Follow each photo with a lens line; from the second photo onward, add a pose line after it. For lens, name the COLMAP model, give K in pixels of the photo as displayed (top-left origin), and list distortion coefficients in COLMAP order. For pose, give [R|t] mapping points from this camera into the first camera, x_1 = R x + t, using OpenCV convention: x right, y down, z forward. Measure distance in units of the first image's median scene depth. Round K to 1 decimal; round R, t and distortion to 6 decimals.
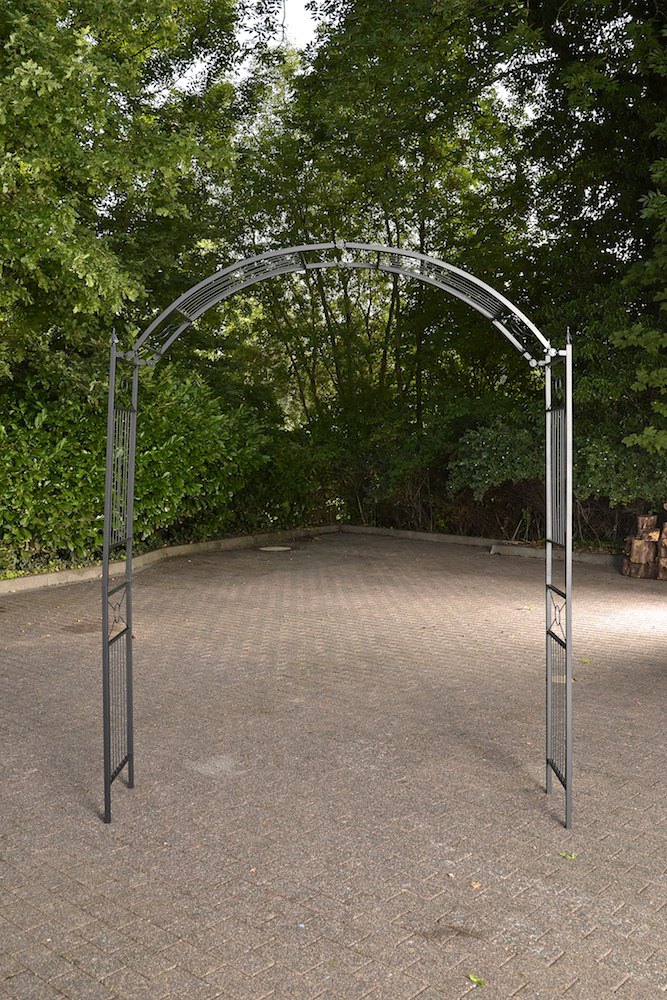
lens RADIAL K [[929.9, 0, 330.8], [0, 929.9, 435.0], [0, 0, 1]] dist [-0.107803, 0.094471]
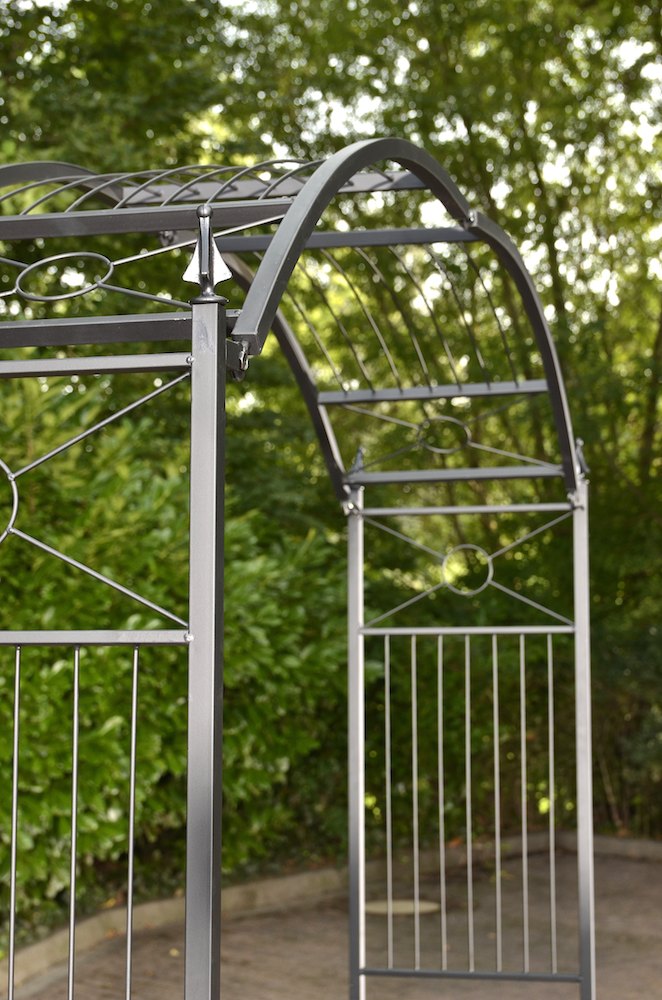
lens RADIAL K [[2009.8, 0, 331.0], [0, 2009.8, 500.0], [0, 0, 1]] dist [0.069161, 0.169165]
pose [[0.997201, -0.004319, -0.074641, -0.026571], [0.001474, 0.999272, -0.038126, -0.014084], [0.074751, 0.037909, 0.996481, 0.178921]]
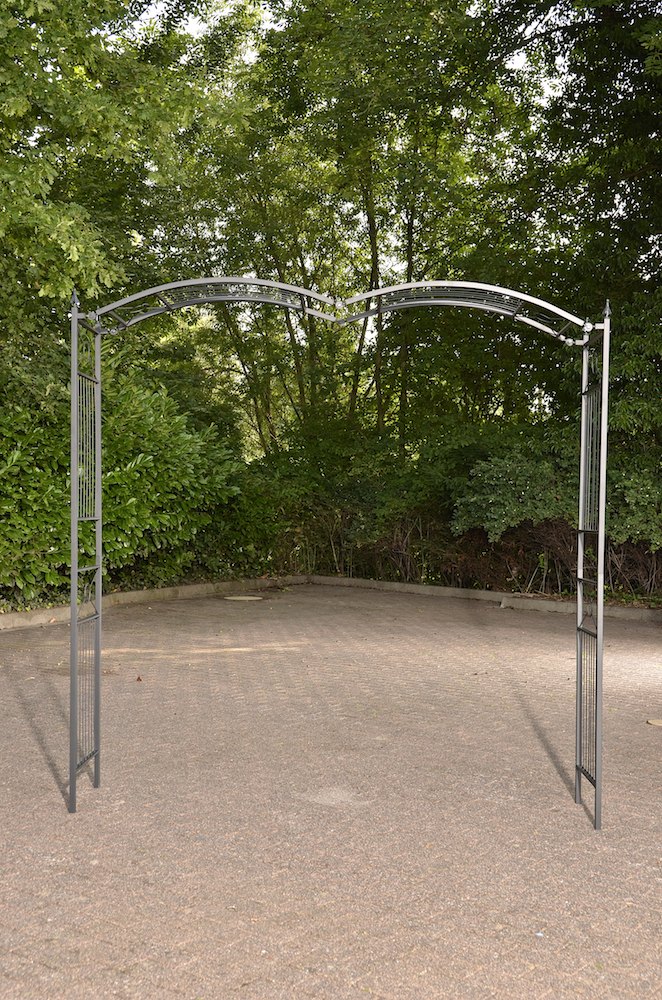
lens RADIAL K [[1126.4, 0, 331.0], [0, 1126.4, 500.0], [0, 0, 1]] dist [-0.022893, 0.043450]
pose [[0.996107, 0.023609, 0.084929, -0.074791], [-0.024487, 0.999657, 0.009311, 0.024627], [-0.084680, -0.011354, 0.996344, -0.015520]]
